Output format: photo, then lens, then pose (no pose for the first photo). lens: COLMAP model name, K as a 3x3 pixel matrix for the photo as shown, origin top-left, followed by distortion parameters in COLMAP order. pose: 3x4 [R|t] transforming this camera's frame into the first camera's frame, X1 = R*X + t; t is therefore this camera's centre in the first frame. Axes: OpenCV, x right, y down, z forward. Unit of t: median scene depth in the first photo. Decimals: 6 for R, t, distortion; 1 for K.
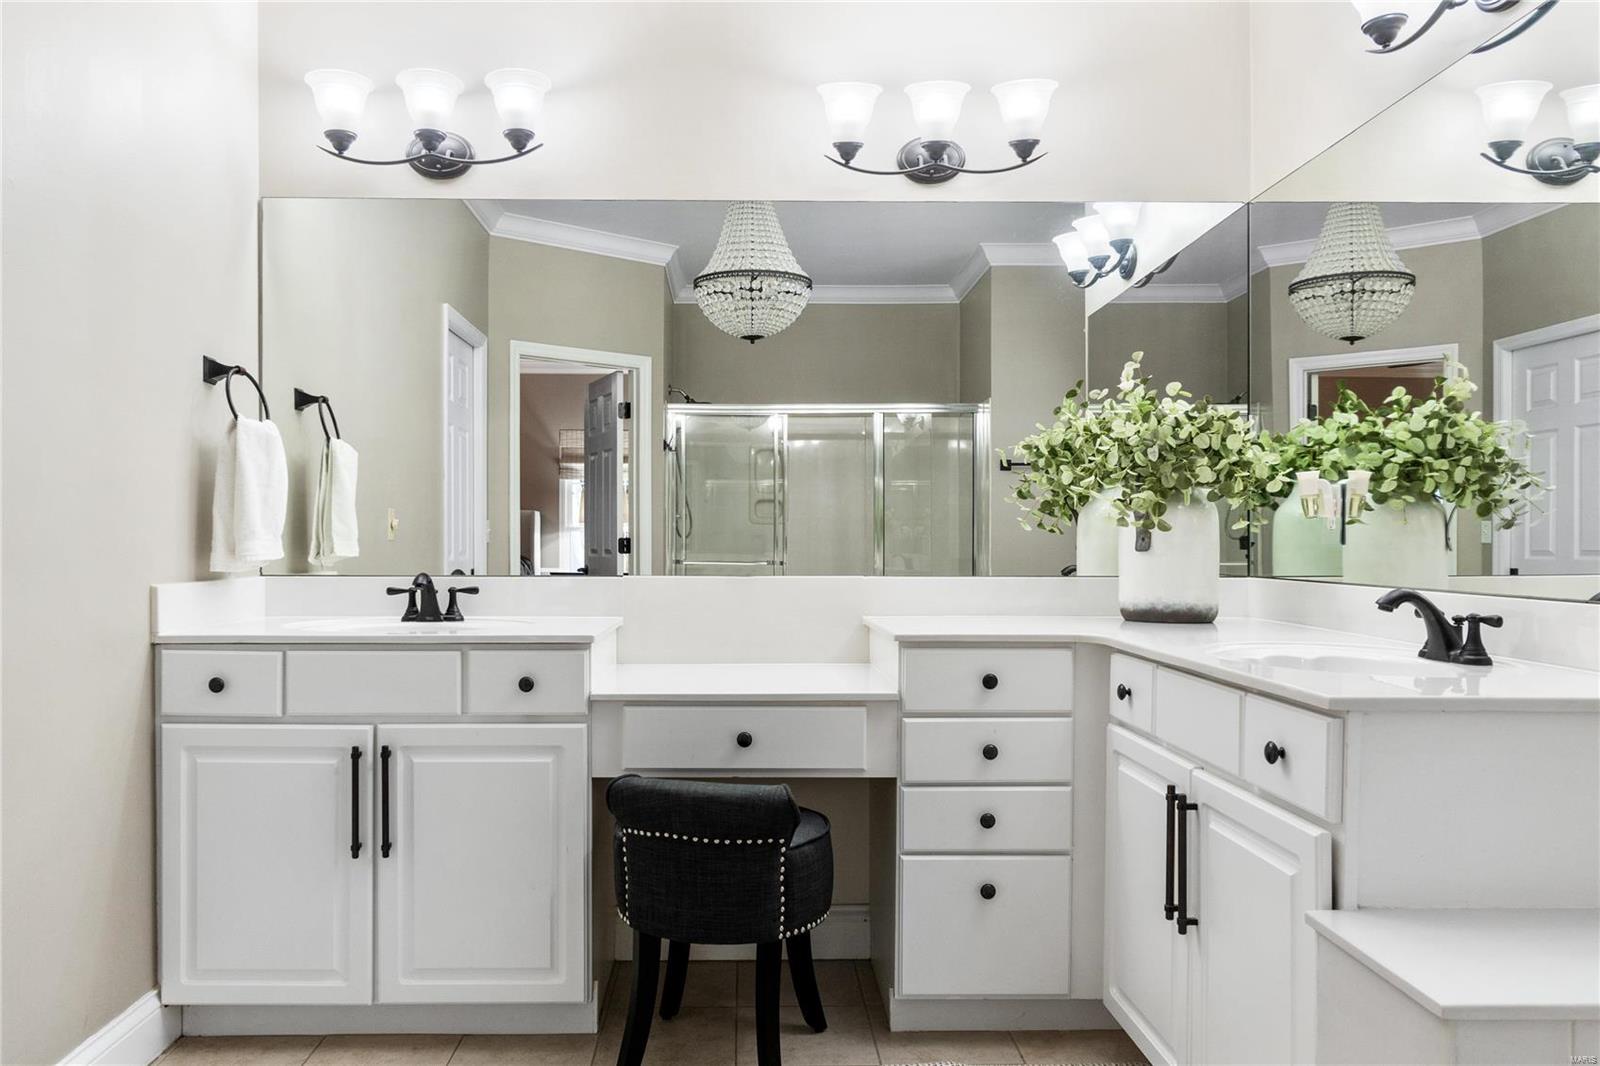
lens RADIAL K [[1178.6, 0, 771.5], [0, 1178.6, 545.9], [0, 0, 1]] dist [-0.004959, -0.000592]
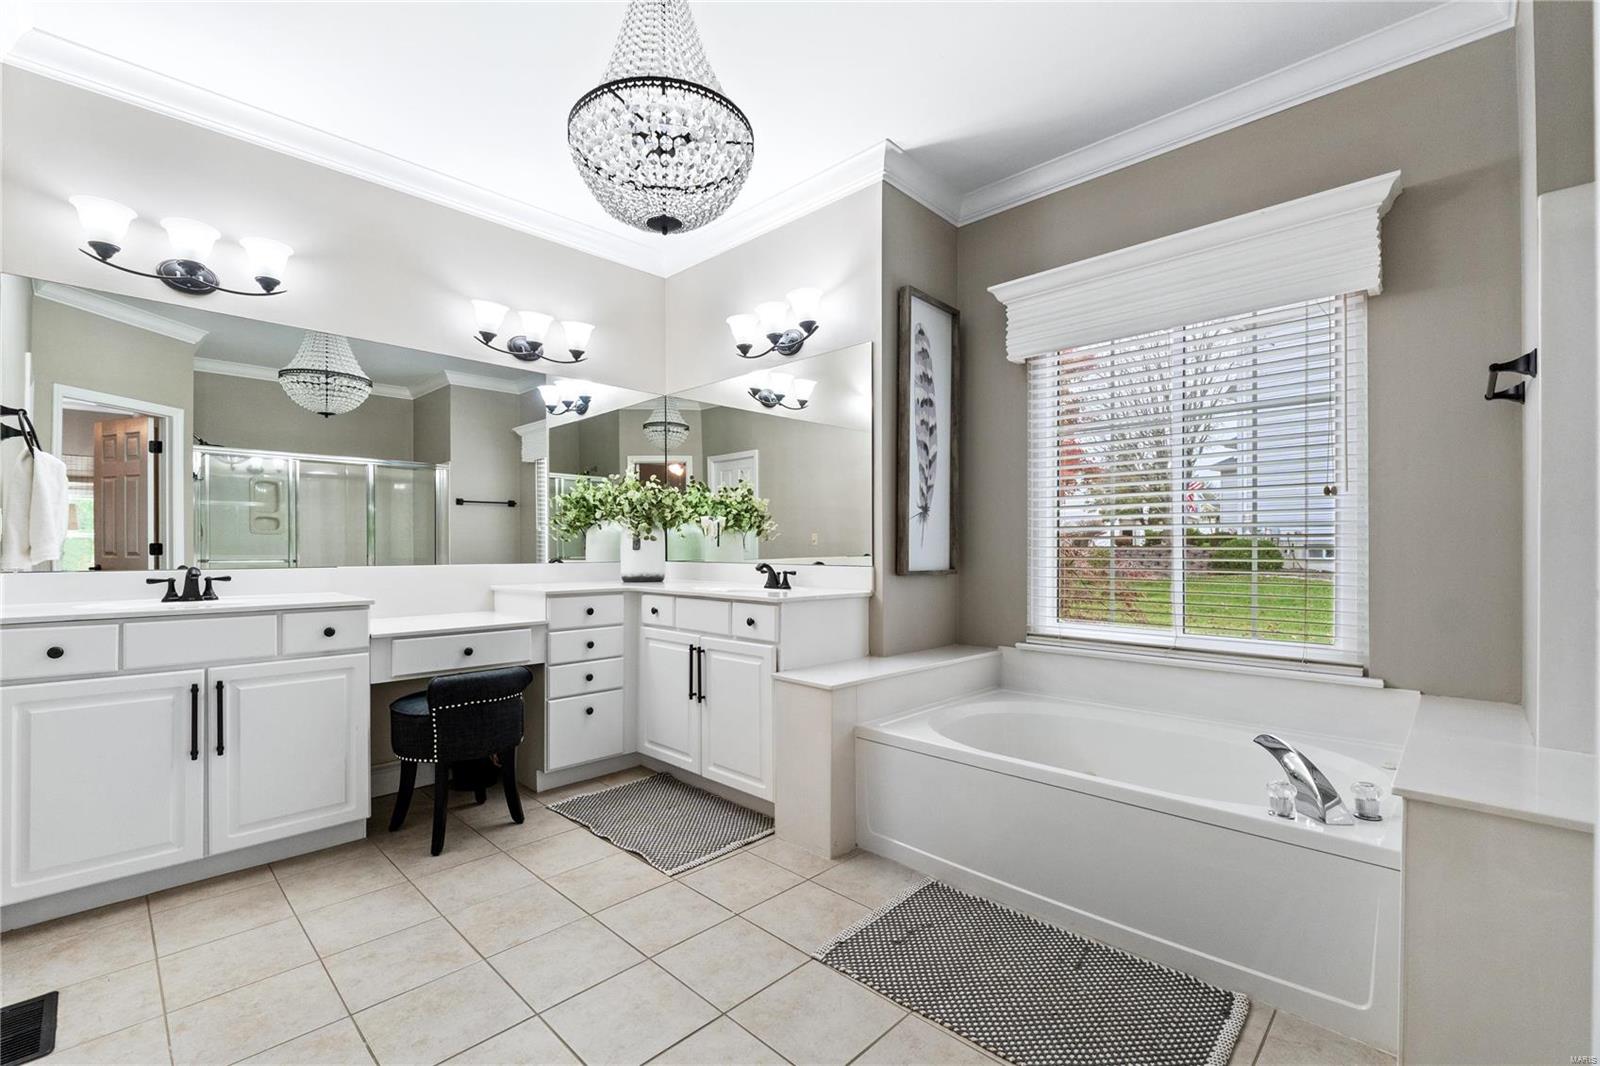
lens RADIAL K [[697.4, 0, 804.2], [0, 697.4, 536.9], [0, 0, 1]] dist [-0.008570, -0.000092]
pose [[0.703412, 0.008911, 0.710727, -0.416861], [0.003995, 0.999856, -0.016490, 0.003296], [-0.710771, 0.014439, 0.703275, -0.149365]]
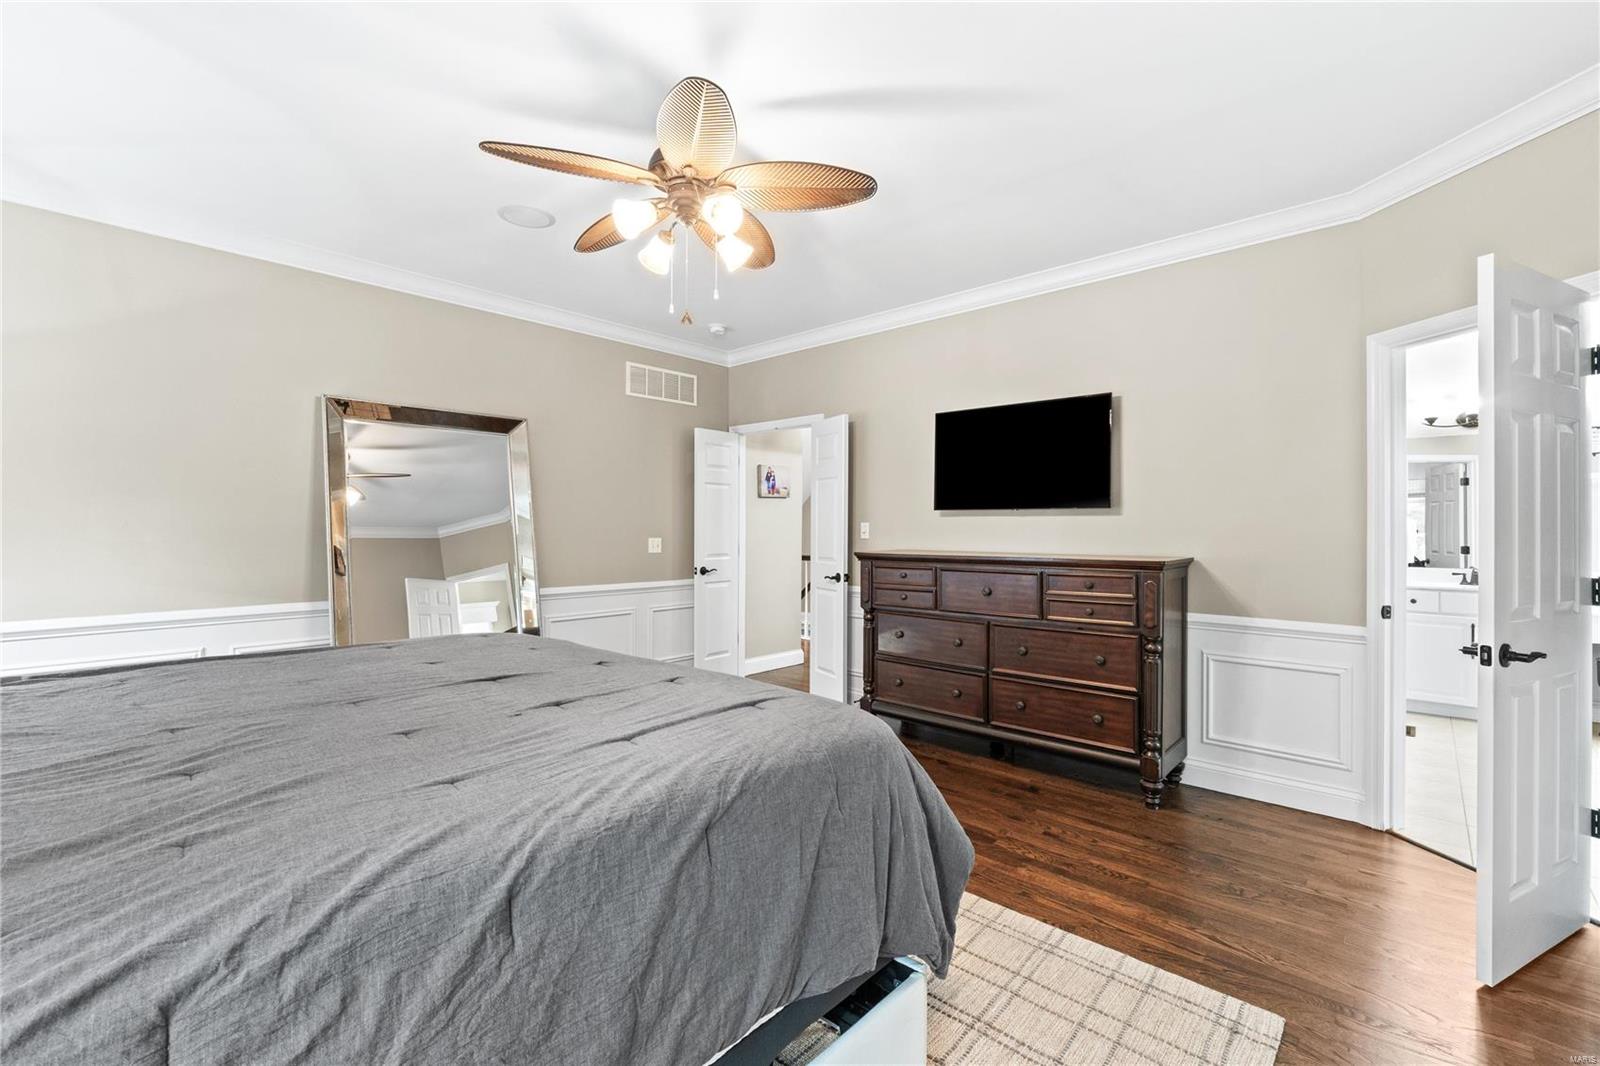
lens RADIAL K [[697.4, 0, 804.2], [0, 697.4, 536.9], [0, 0, 1]] dist [-0.008570, -0.000092]
pose [[0.740090, 0.003206, -0.672500, -0.416979], [-0.001244, 0.999993, 0.003398, -0.064490], [0.672506, -0.001678, 0.740090, -1.530402]]
